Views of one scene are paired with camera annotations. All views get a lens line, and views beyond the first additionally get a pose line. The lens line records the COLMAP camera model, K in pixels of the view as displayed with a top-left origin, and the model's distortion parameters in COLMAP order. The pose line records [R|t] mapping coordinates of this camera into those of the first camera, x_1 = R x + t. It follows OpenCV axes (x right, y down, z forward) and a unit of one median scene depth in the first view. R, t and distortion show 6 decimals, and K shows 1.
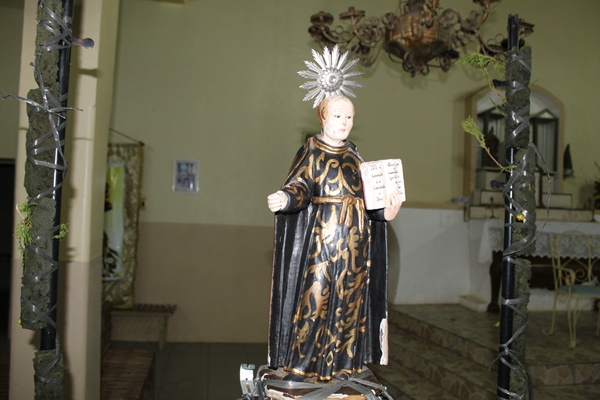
lens RADIAL K [[500.4, 0, 304.1], [0, 500.4, 201.0], [0, 0, 1]] dist [-0.176242, 0.051552]
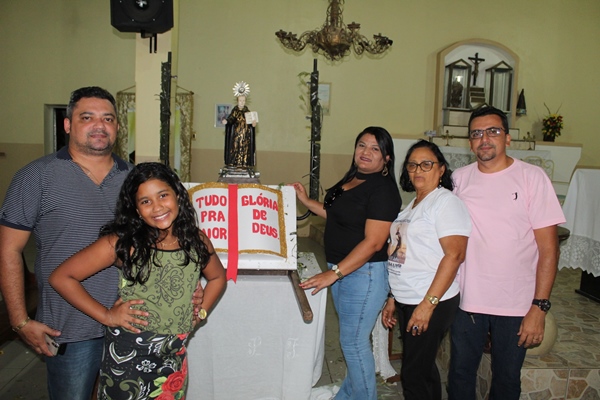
lens RADIAL K [[500.4, 0, 301.6], [0, 500.4, 201.8], [0, 0, 1]] dist [-0.176242, 0.051552]
pose [[0.994578, 0.009078, -0.103592, 0.126110], [0.003854, 0.992281, 0.123949, 0.018352], [0.103918, -0.123676, 0.986866, -0.385635]]
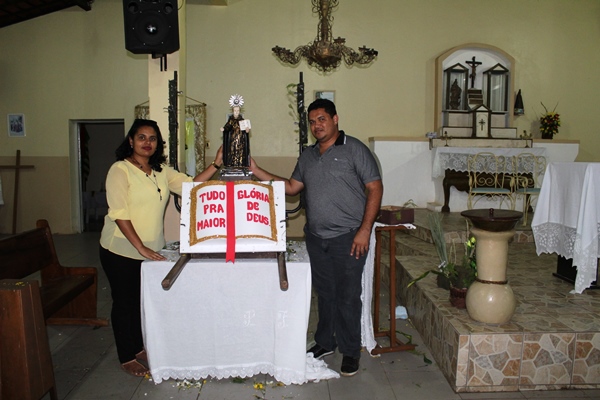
lens RADIAL K [[500.4, 0, 297.9], [0, 500.4, 203.2], [0, 0, 1]] dist [-0.176242, 0.051552]
pose [[0.987957, -0.018987, -0.153559, 0.173460], [0.036237, 0.993234, 0.110330, 0.025651], [0.150426, -0.114566, 0.981961, -0.465643]]
